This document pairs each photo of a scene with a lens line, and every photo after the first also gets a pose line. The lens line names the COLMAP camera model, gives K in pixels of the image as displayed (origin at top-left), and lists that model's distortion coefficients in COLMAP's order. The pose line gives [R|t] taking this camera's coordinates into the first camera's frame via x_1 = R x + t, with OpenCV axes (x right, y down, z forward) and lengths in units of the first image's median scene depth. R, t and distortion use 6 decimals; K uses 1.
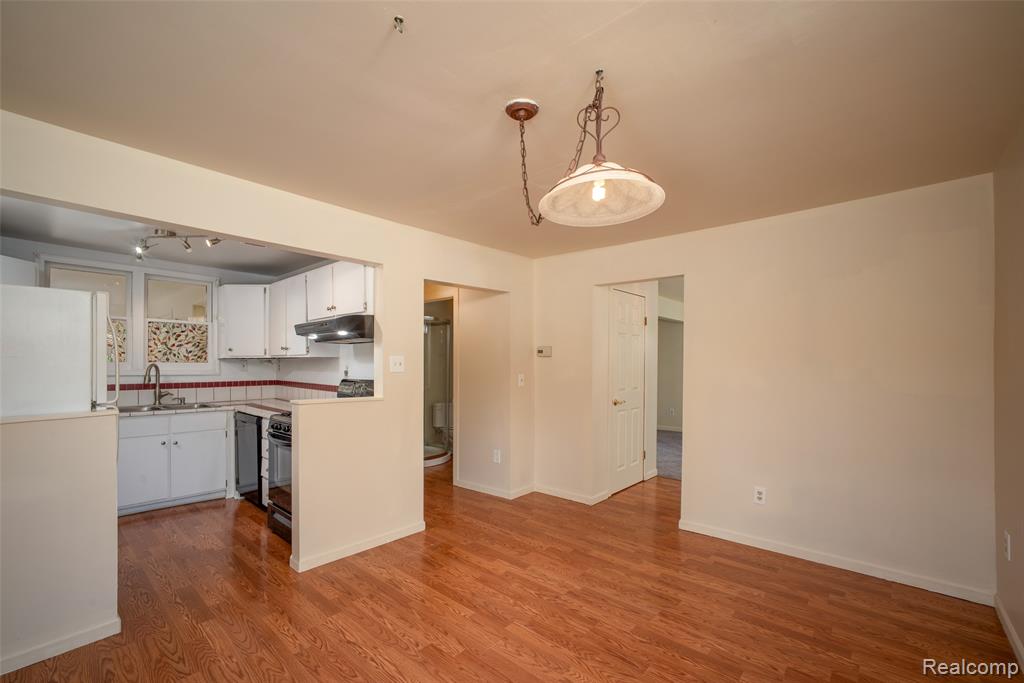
lens RADIAL K [[433.6, 0, 518.7], [0, 433.6, 361.3], [0, 0, 1]] dist [-0.023475, 0.005451]
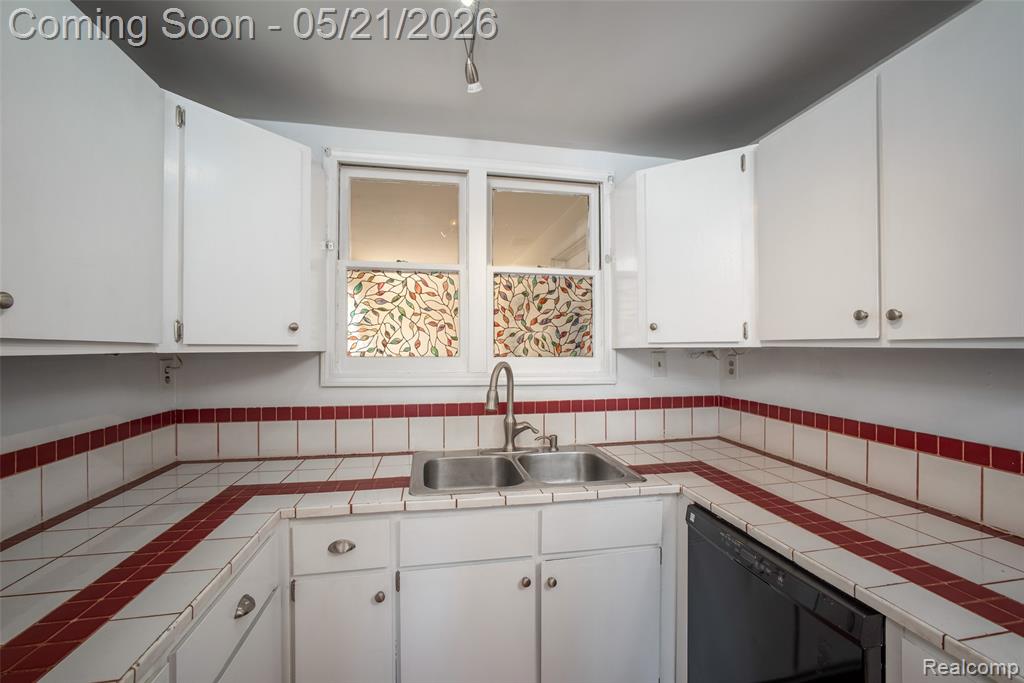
lens RADIAL K [[433.6, 0, 517.2], [0, 433.6, 344.7], [0, 0, 1]] dist [-0.023475, 0.005451]
pose [[0.787327, -0.002533, -0.616531, -0.525380], [0.004884, 0.999986, 0.002128, -0.012372], [0.616517, -0.004686, 0.787328, 0.608250]]
